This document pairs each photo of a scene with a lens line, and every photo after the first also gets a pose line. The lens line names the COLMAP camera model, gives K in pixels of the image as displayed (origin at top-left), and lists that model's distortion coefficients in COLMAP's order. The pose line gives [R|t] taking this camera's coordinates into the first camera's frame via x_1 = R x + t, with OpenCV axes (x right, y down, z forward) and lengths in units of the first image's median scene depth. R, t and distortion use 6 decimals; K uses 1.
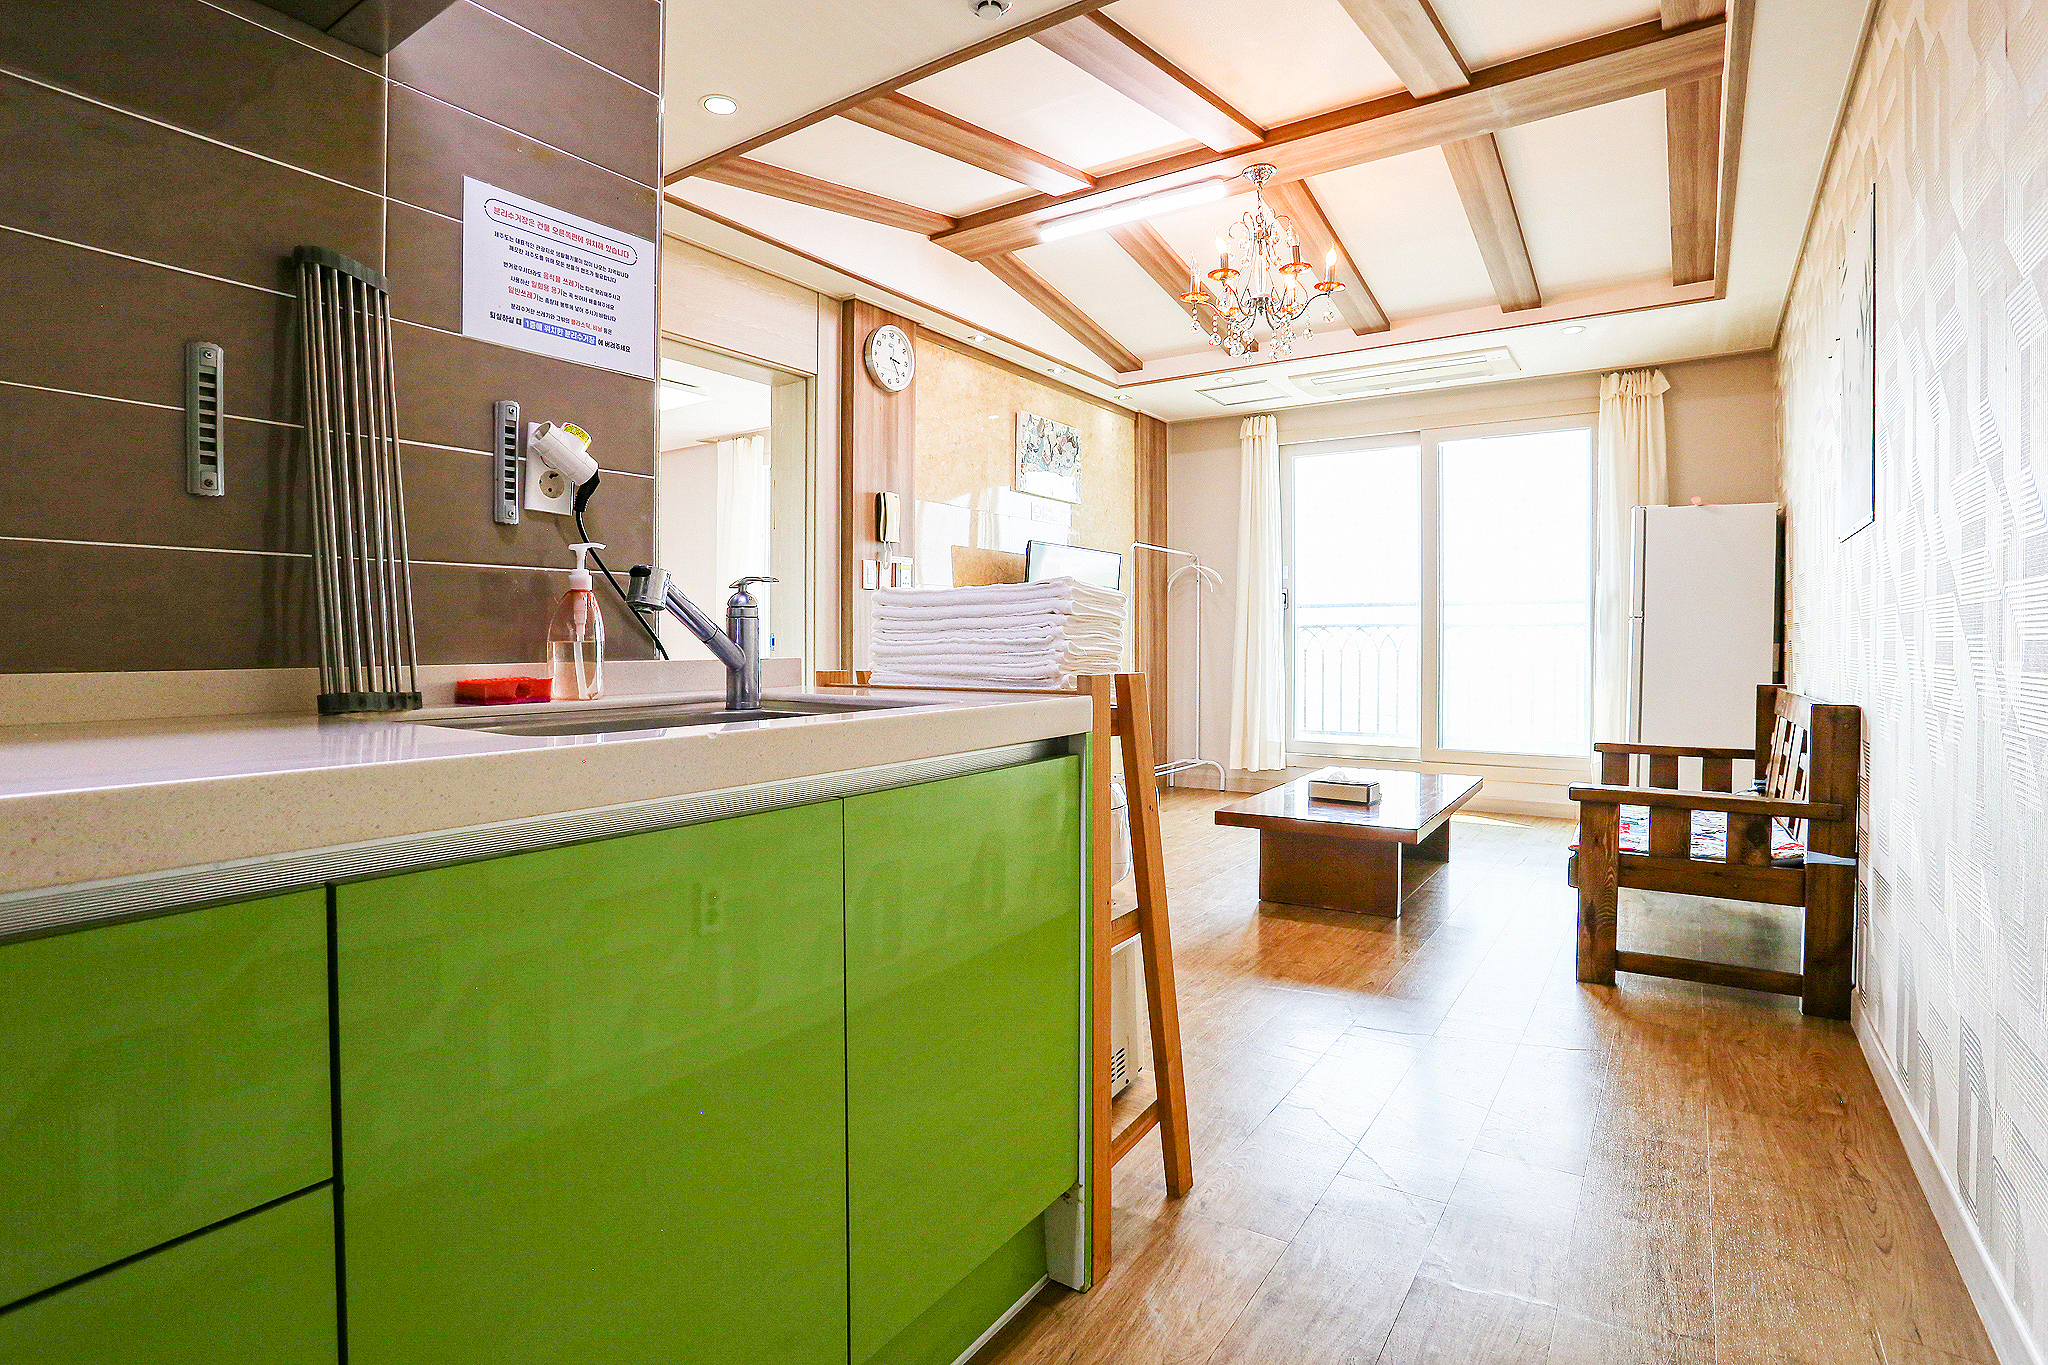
lens RADIAL K [[1003.6, 0, 1021.0], [0, 1003.6, 668.4], [0, 0, 1]] dist [-0.019732, 0.000117]
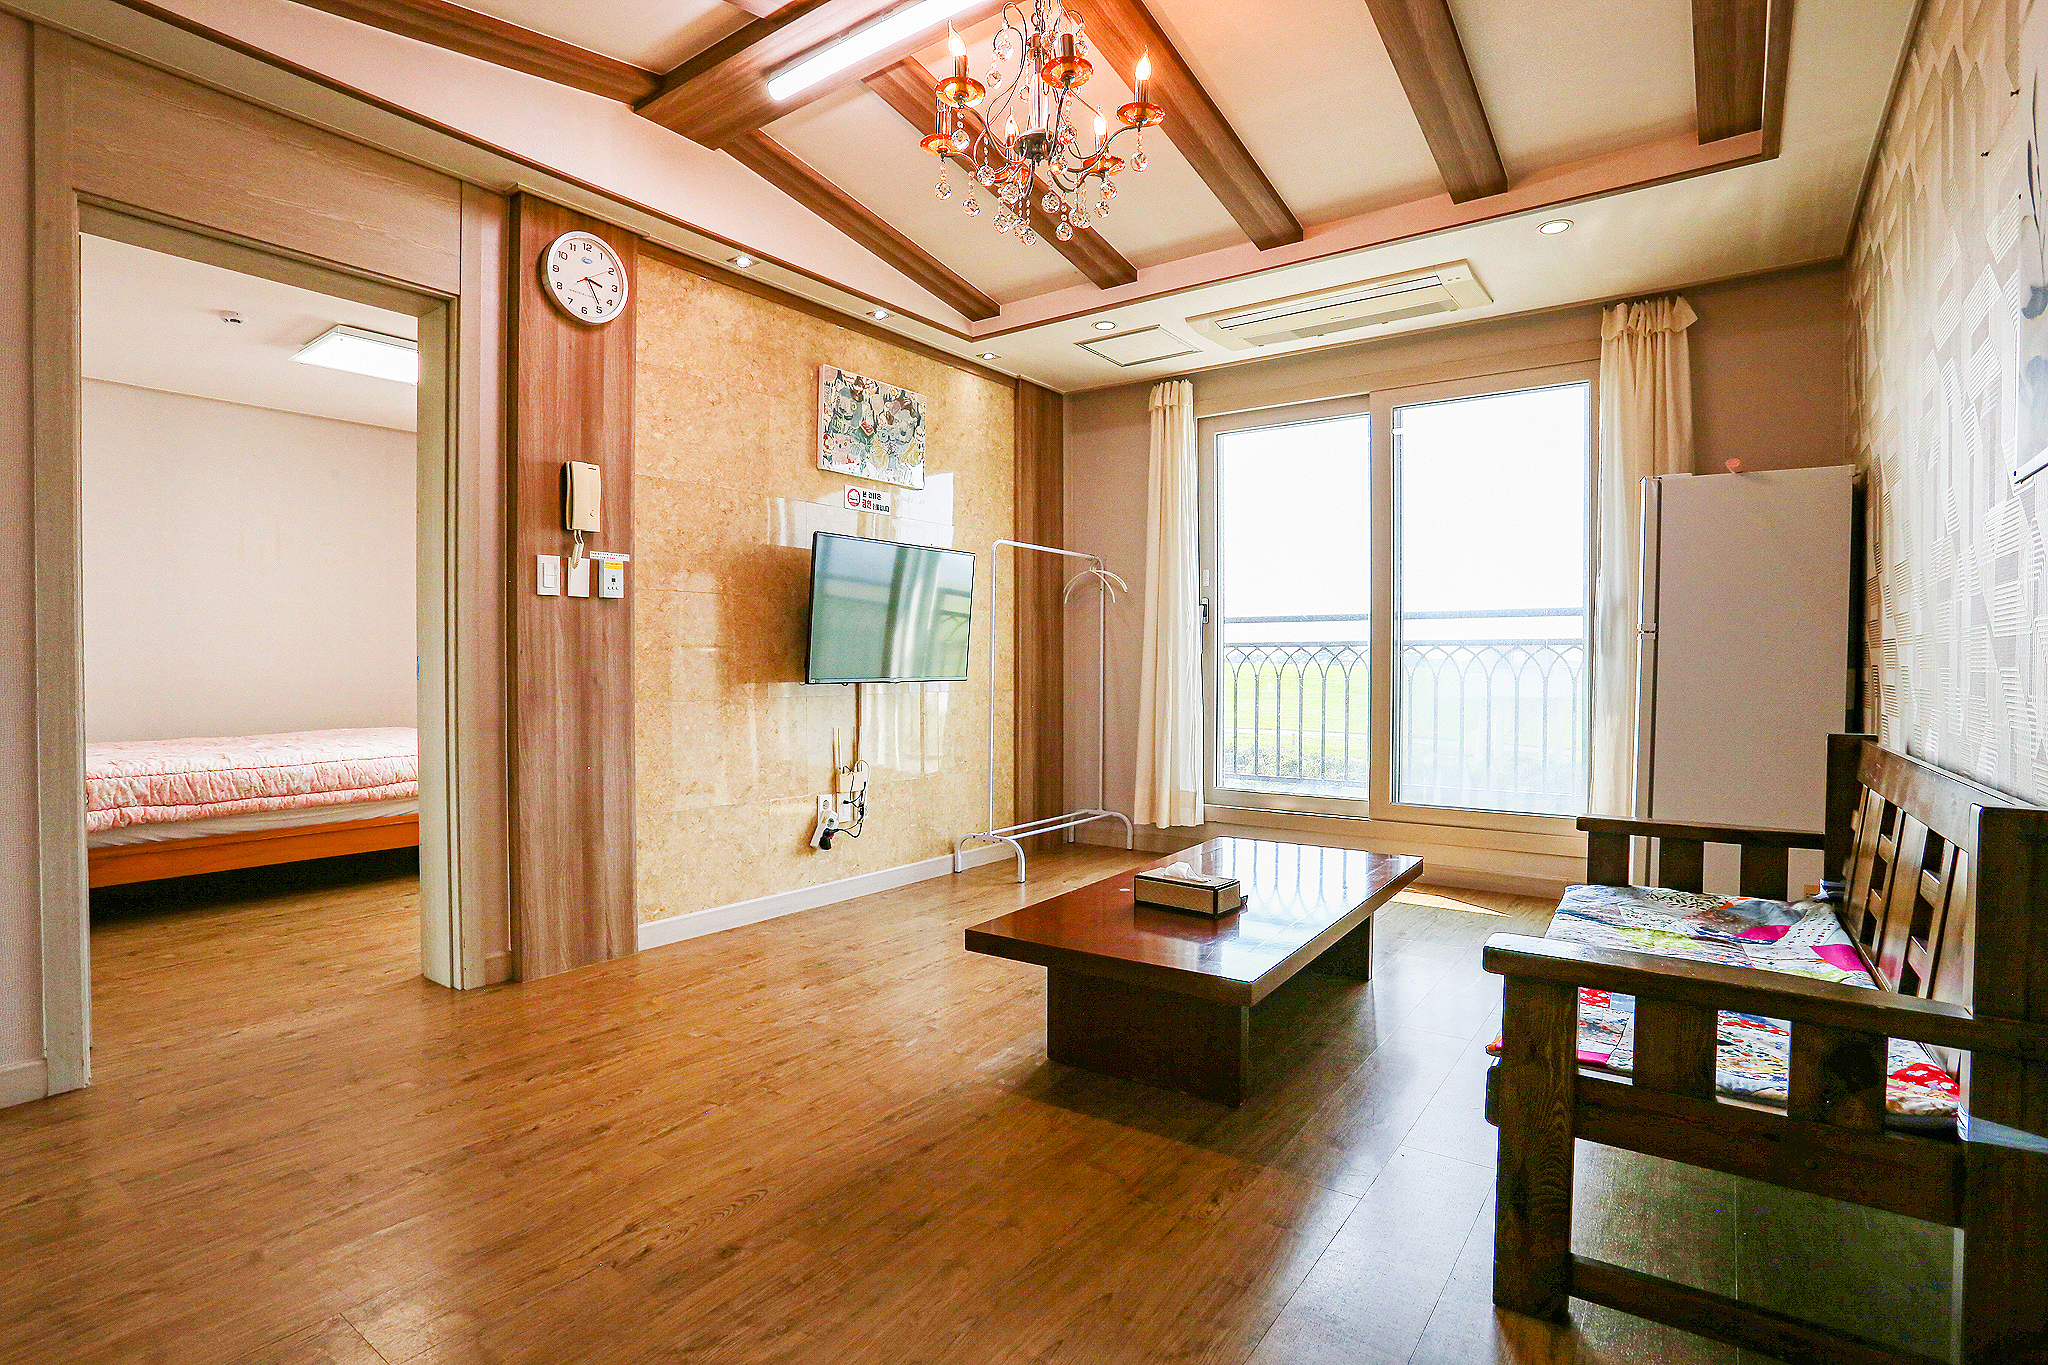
lens RADIAL K [[1021.0, 0, 977.0], [0, 1021.0, 697.6], [0, 0, 1]] dist [-0.040630, 0.013970]
pose [[0.998734, 0.000248, -0.050307, 0.182176], [0.000139, 0.999971, 0.007677, -0.010164], [0.050307, -0.007674, 0.998704, 0.267473]]
